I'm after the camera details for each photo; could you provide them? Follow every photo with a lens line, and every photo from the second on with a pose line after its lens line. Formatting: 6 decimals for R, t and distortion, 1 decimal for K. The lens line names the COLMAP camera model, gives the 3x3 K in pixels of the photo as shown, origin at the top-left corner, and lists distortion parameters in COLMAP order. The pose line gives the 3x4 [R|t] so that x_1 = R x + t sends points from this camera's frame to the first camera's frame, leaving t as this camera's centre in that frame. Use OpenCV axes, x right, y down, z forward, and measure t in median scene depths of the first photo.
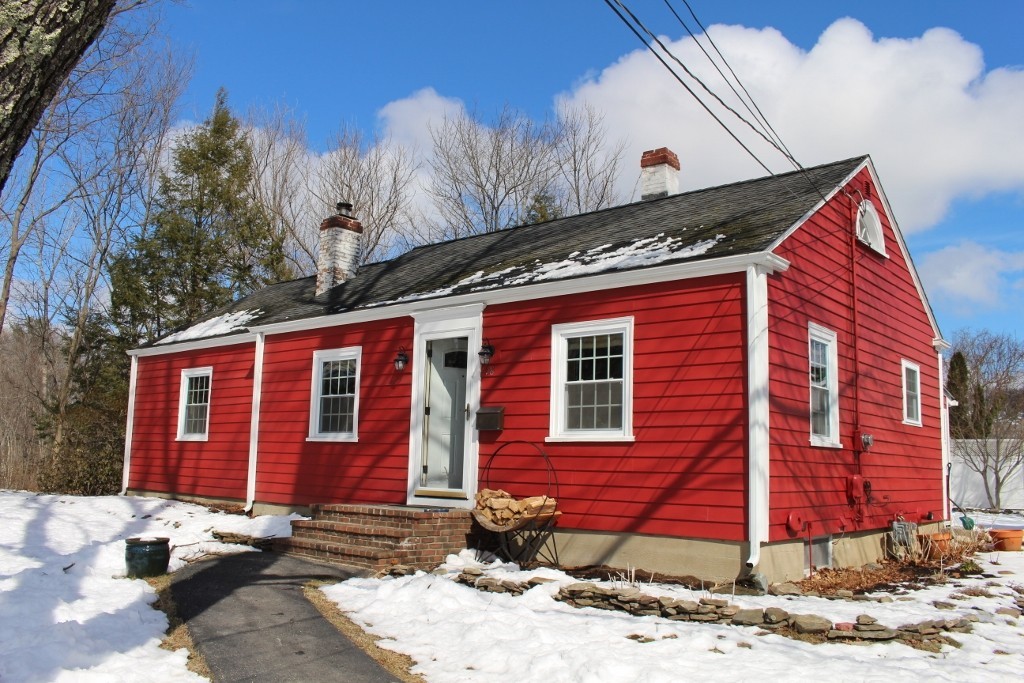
lens RADIAL K [[855.9, 0, 505.3], [0, 855.9, 345.0], [0, 0, 1]] dist [-0.144596, 0.113562]
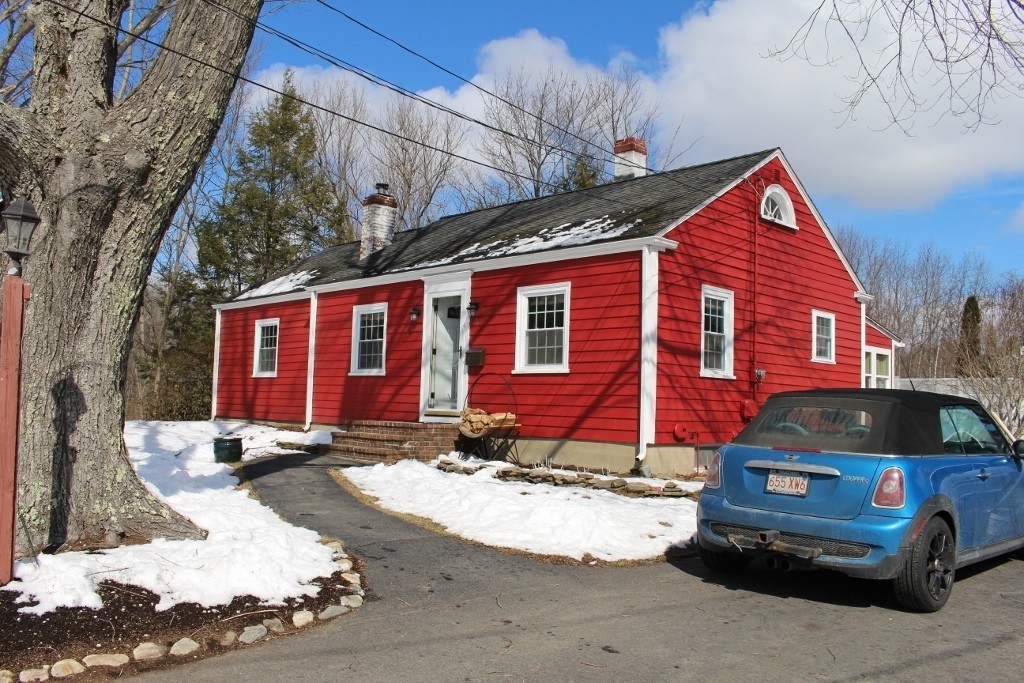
lens RADIAL K [[850.3, 0, 511.8], [0, 850.3, 337.4], [0, 0, 1]] dist [-0.150439, 0.113099]
pose [[0.996532, -0.005154, -0.083050, 0.145893], [0.010023, 0.998248, 0.058317, -0.021439], [0.082604, -0.058947, 0.994838, -0.314523]]
